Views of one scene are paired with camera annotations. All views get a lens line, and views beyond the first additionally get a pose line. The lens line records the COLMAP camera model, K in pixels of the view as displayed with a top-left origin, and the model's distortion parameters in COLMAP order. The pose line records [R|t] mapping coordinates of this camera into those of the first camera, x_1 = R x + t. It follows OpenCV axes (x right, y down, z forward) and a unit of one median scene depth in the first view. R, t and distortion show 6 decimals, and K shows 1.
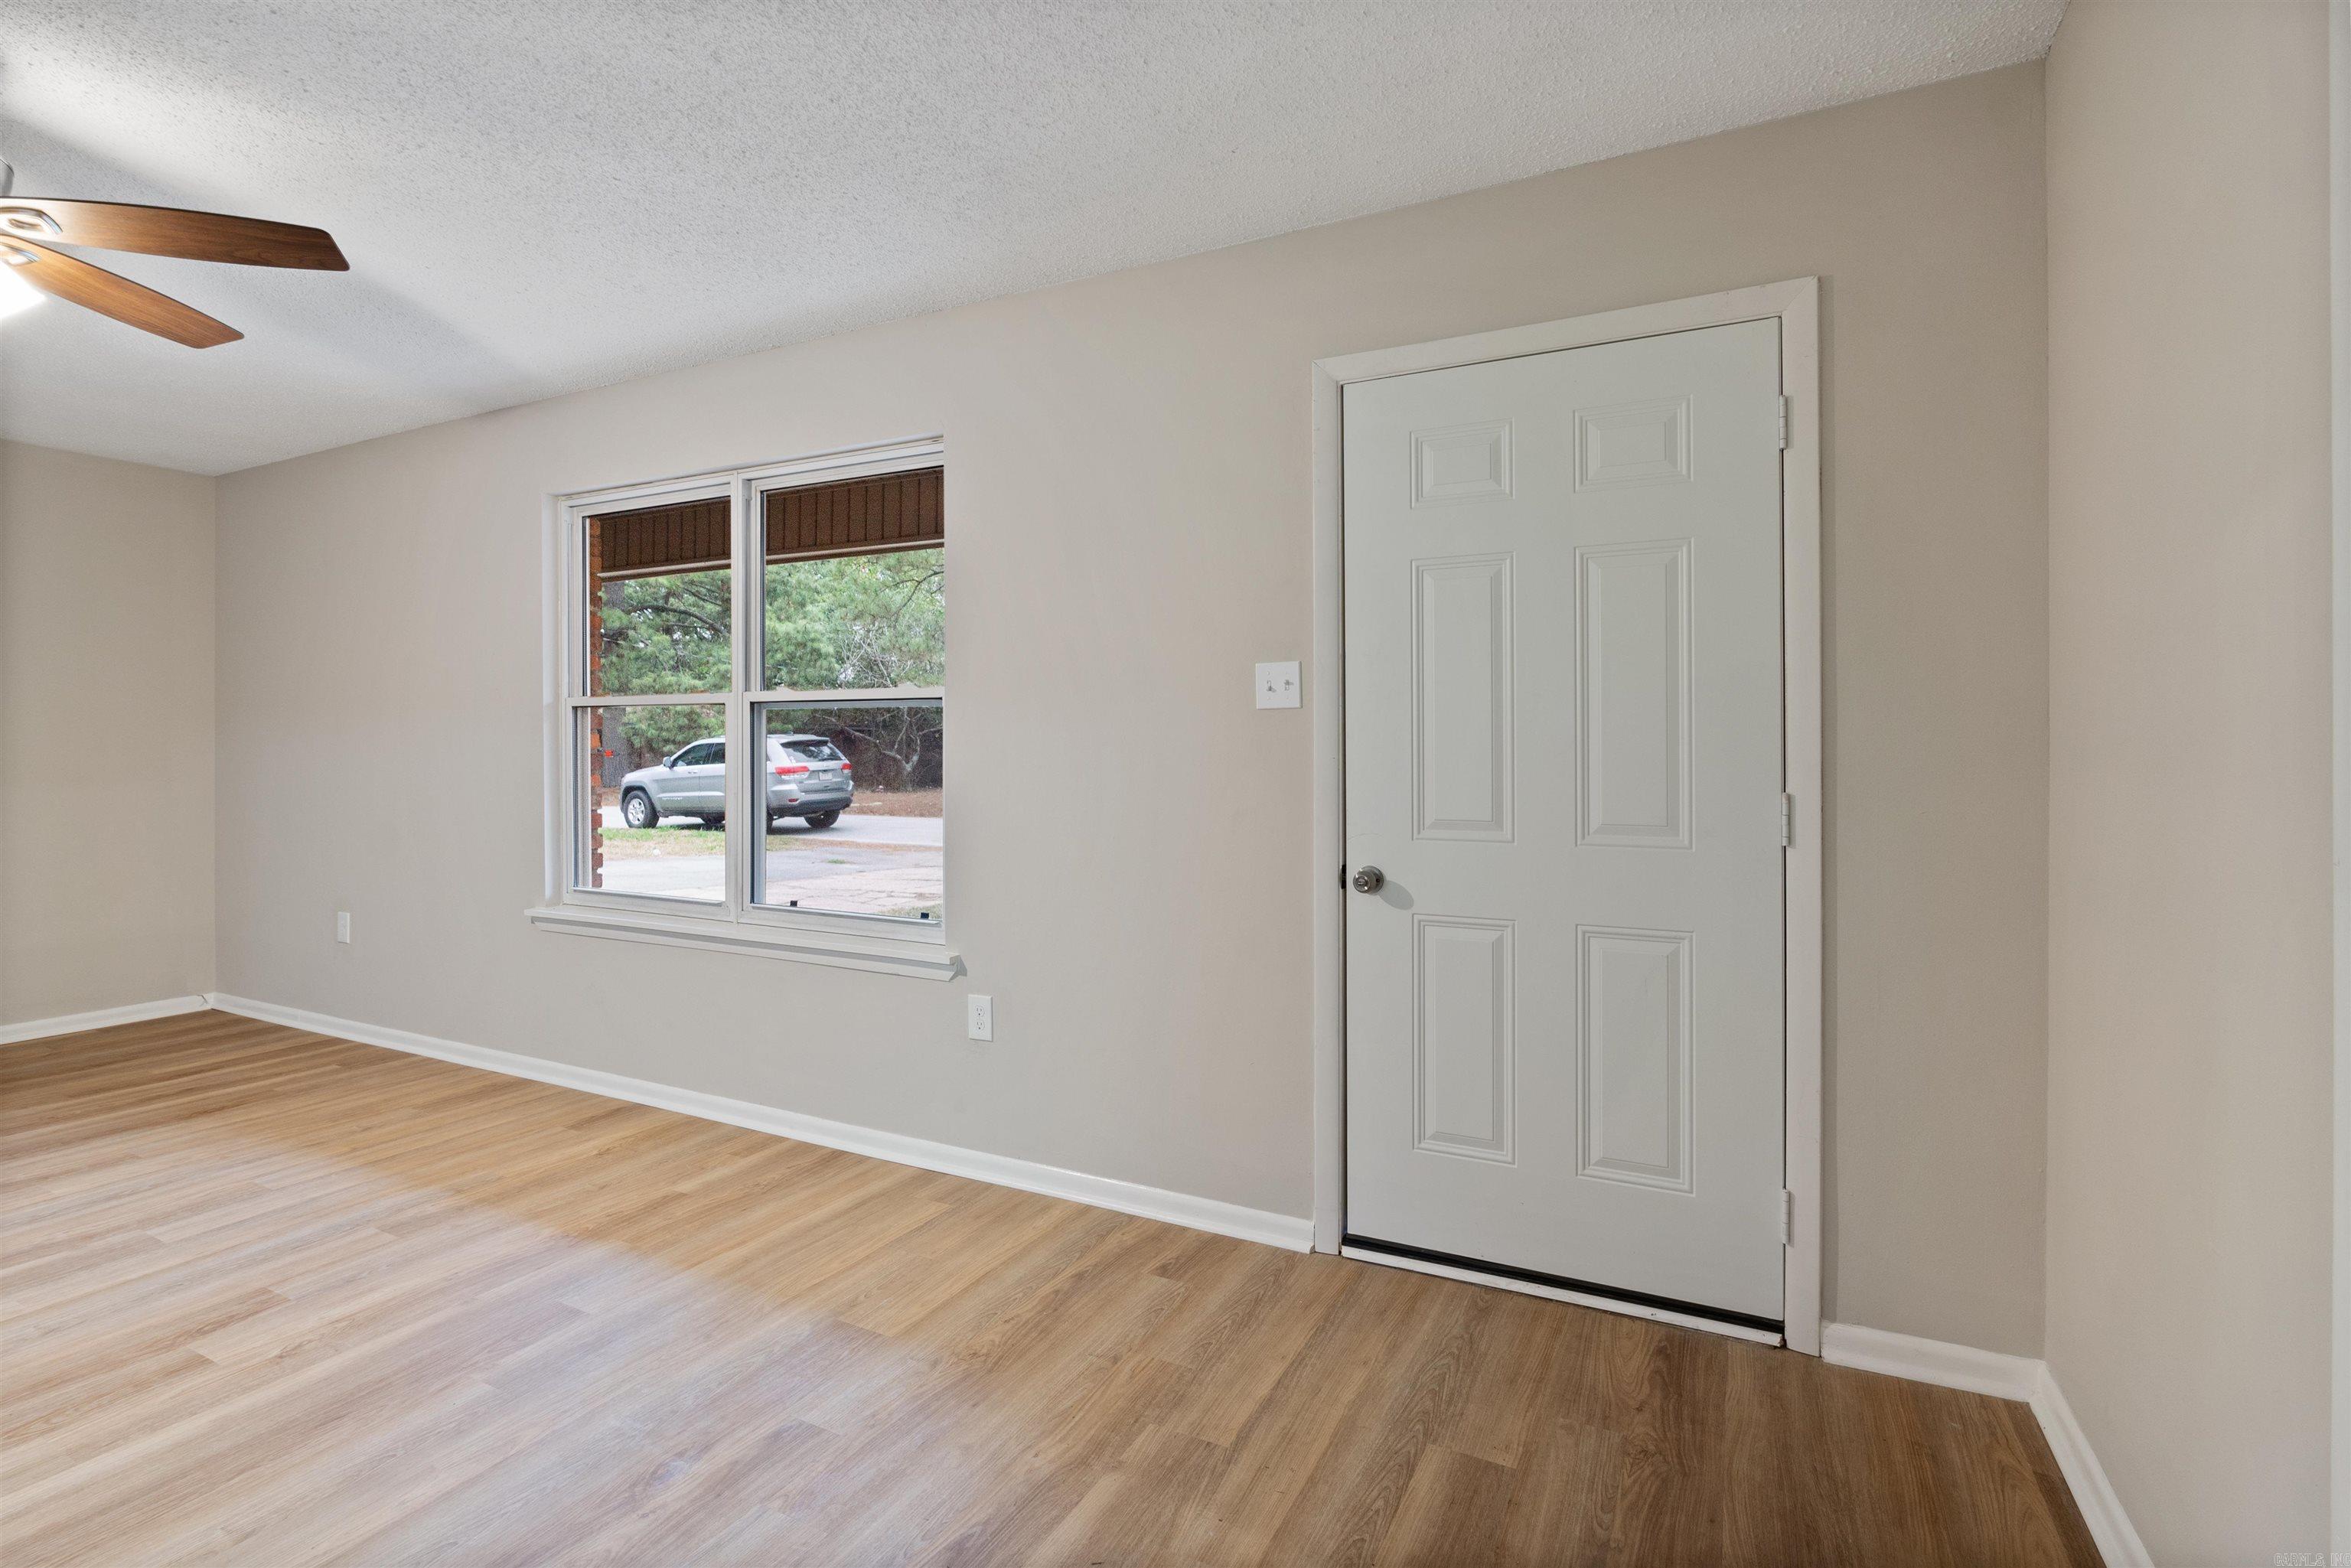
lens RADIAL K [[1095.0, 0, 1180.4], [0, 1095.0, 747.2], [0, 0, 1]] dist [-0.008163, 0.000019]
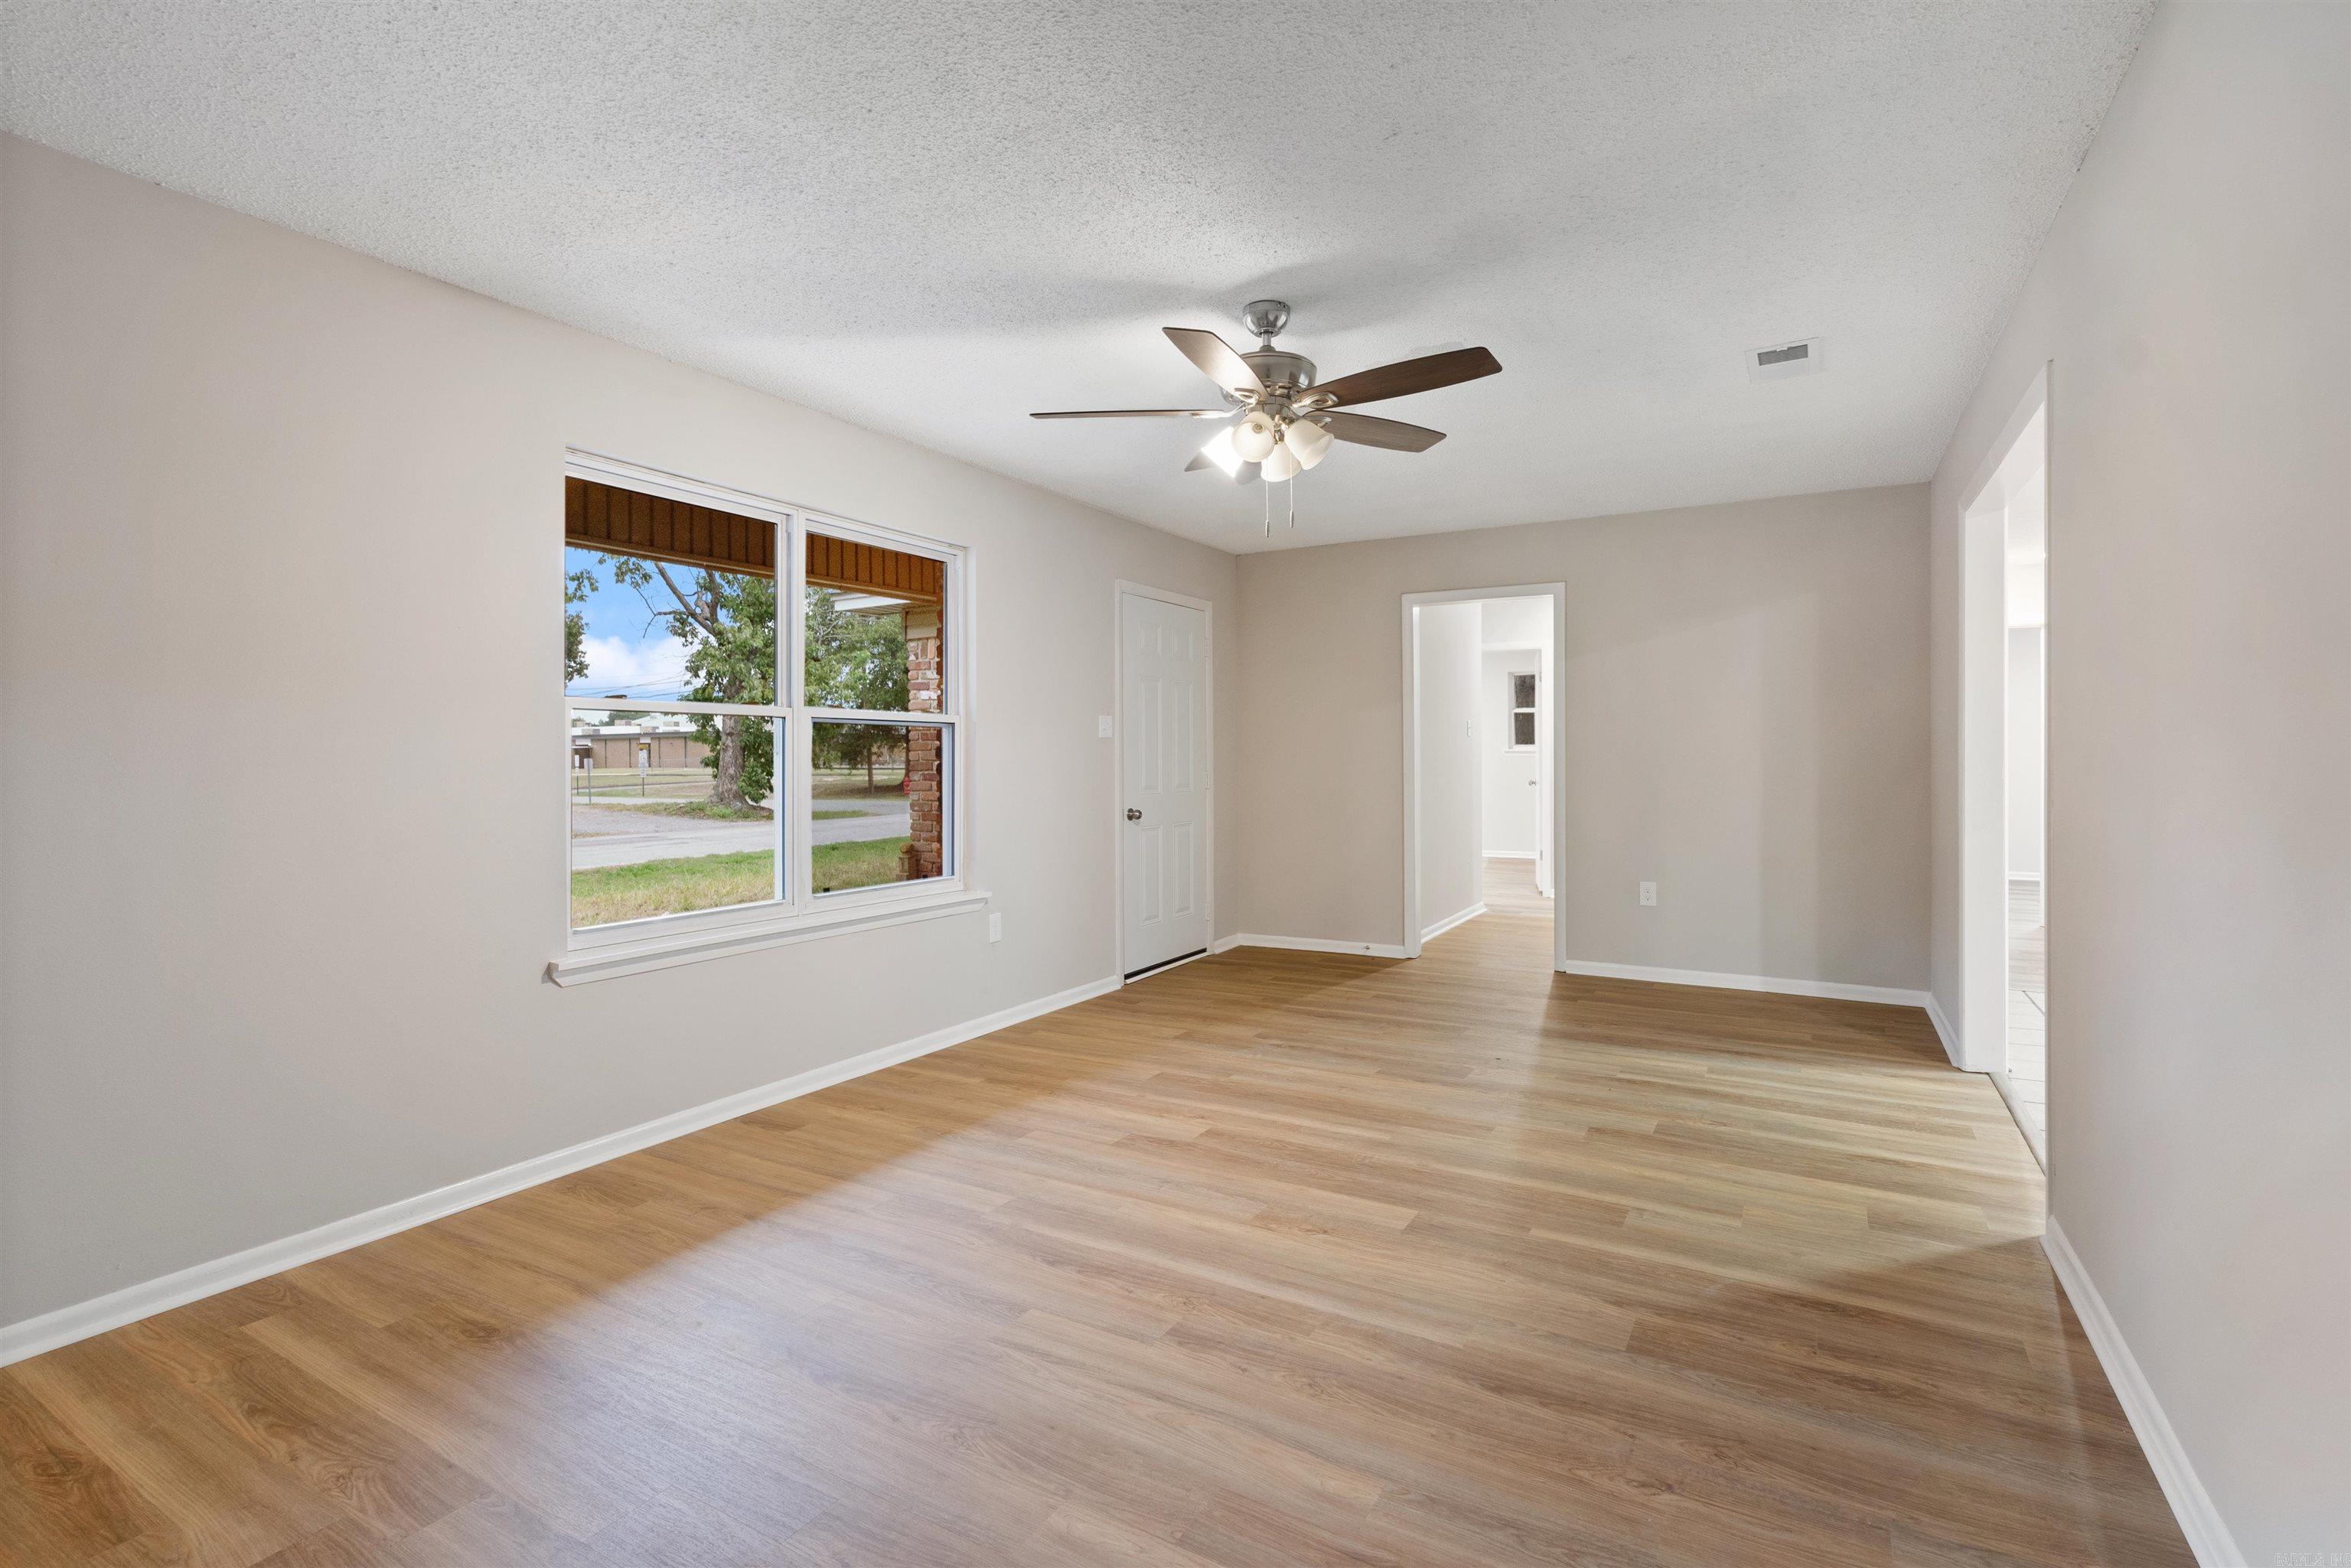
lens RADIAL K [[1095.0, 0, 1170.5], [0, 1095.0, 771.6], [0, 0, 1]] dist [-0.008163, 0.000019]
pose [[0.056772, -0.011288, 0.998323, -1.857226], [0.004988, 0.999927, 0.011023, 0.006512], [-0.998375, 0.004354, 0.056824, 0.704433]]
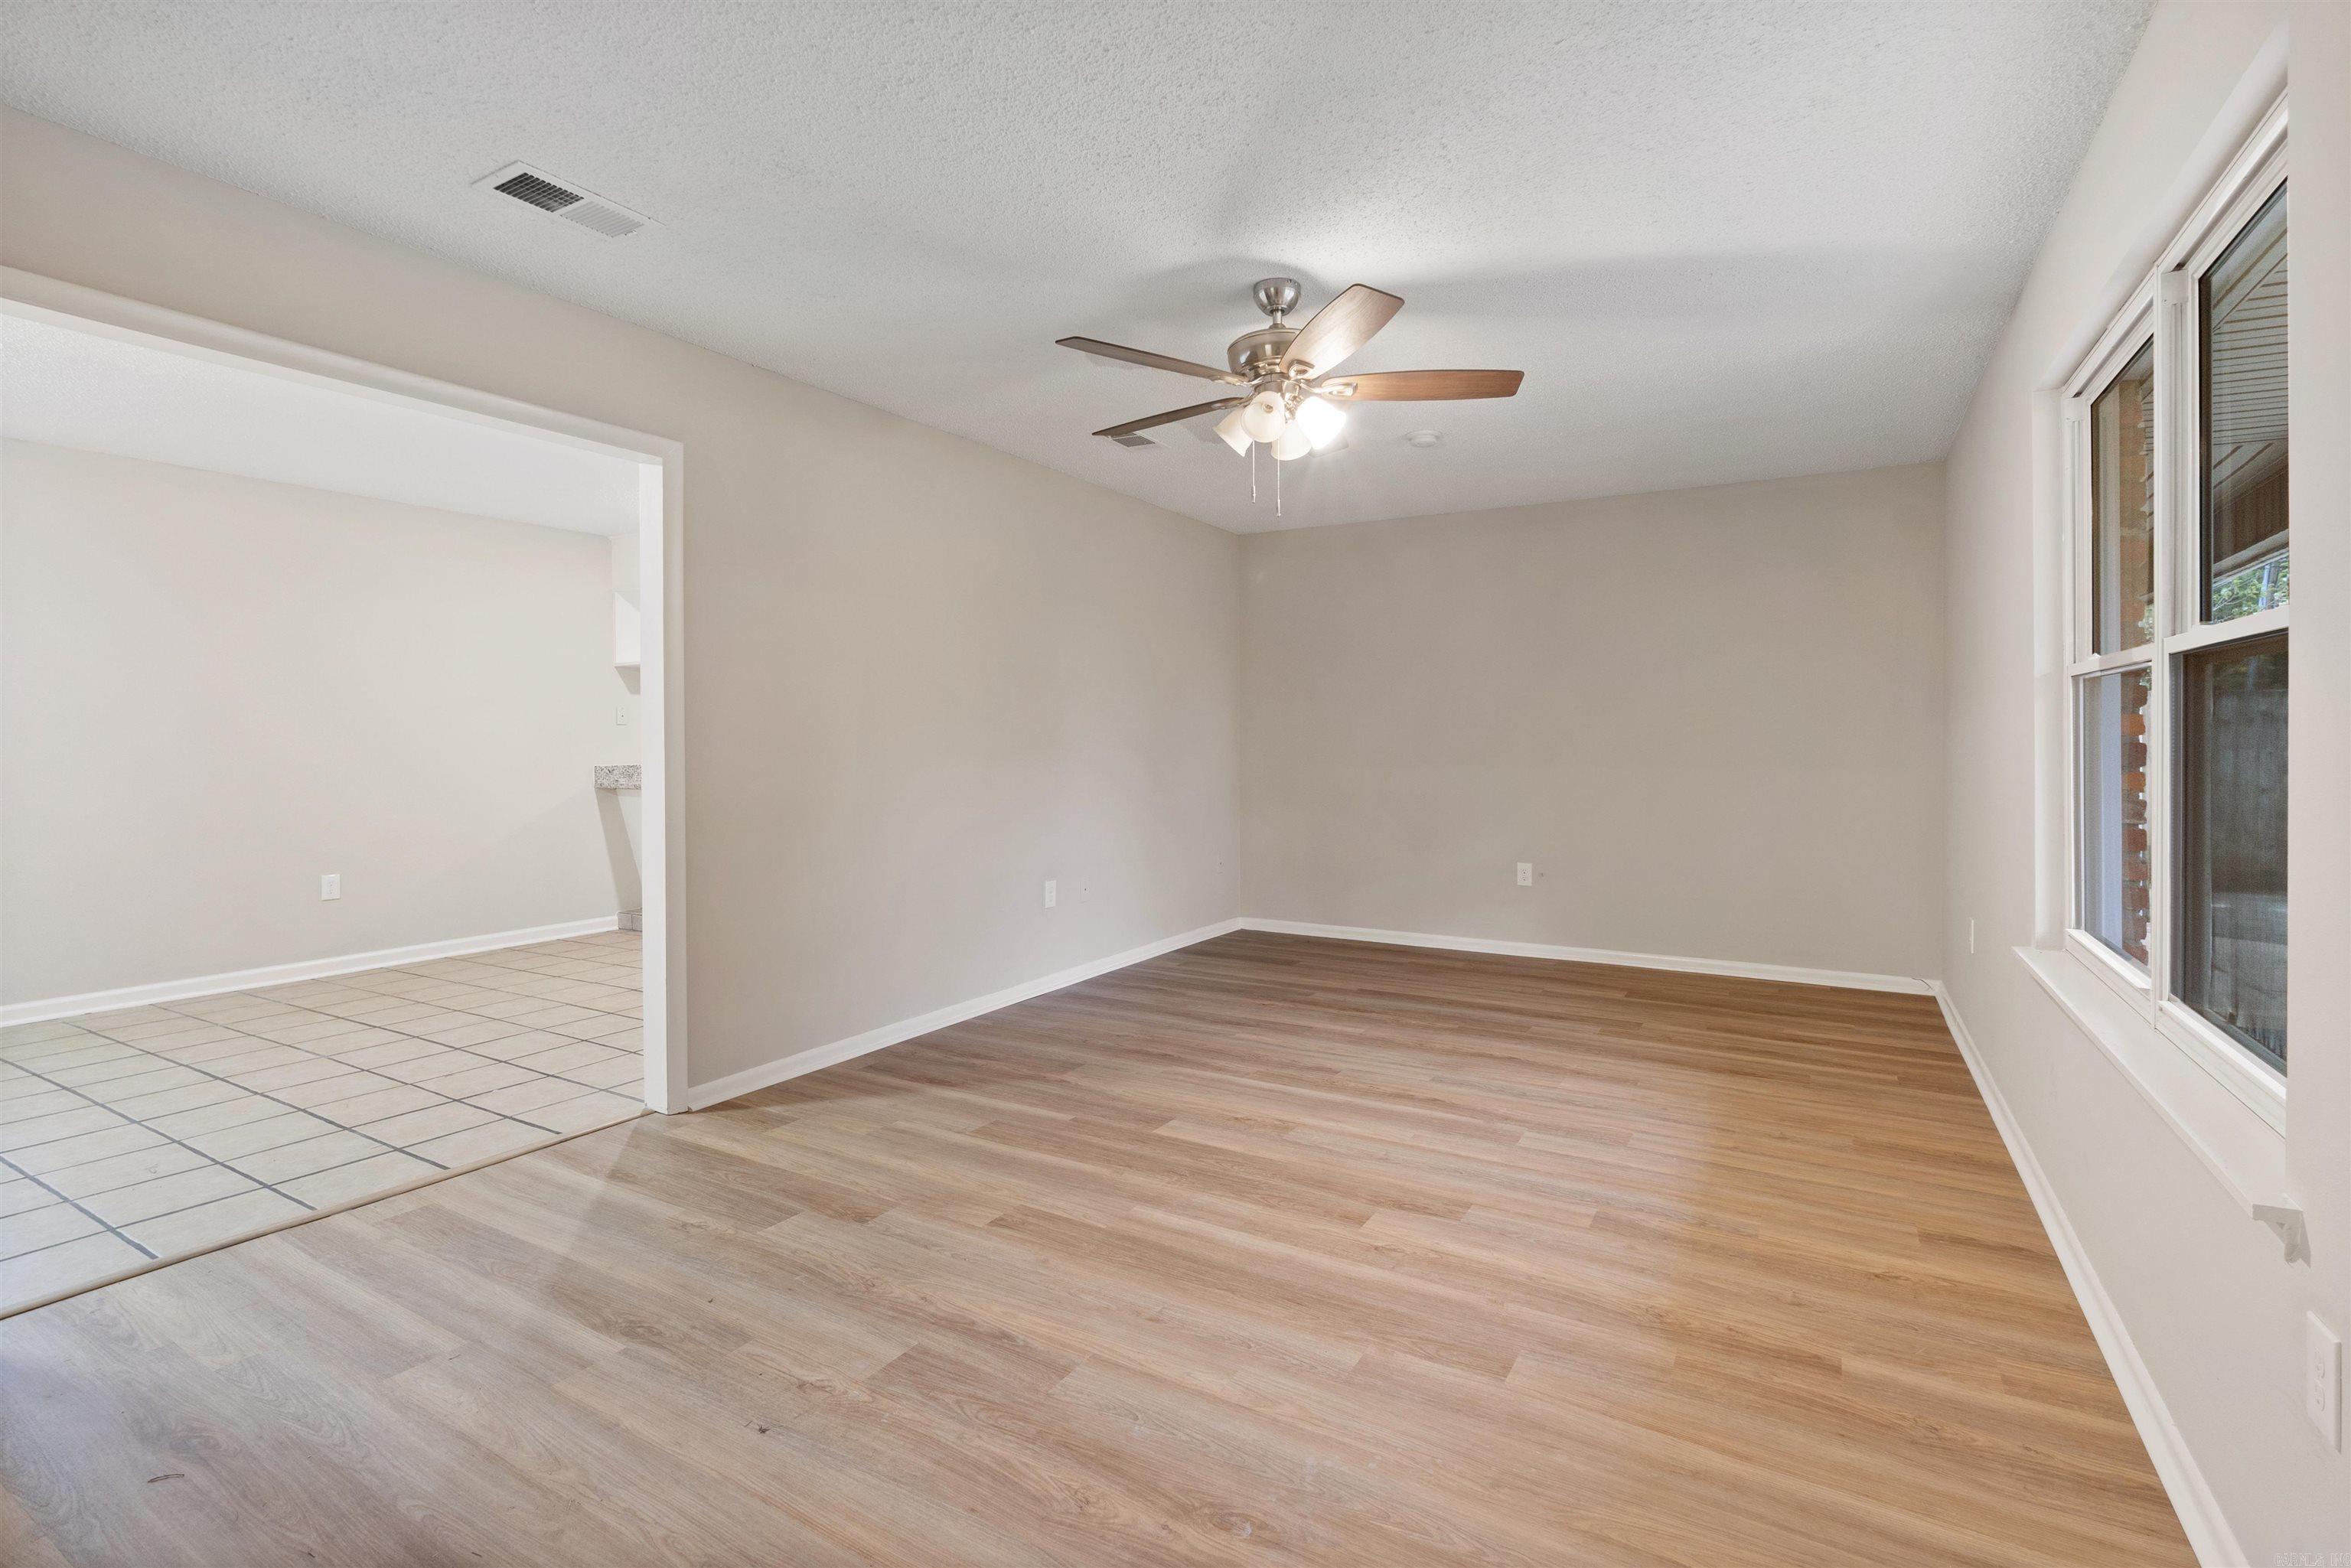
lens RADIAL K [[1095.0, 0, 1155.5], [0, 1095.0, 739.2], [0, 0, 1]] dist [-0.008163, 0.000019]
pose [[-0.076344, 0.001190, -0.997081, 0.279618], [0.003245, 0.999994, 0.000945, 0.003063], [0.997076, -0.003163, -0.076347, 0.631213]]
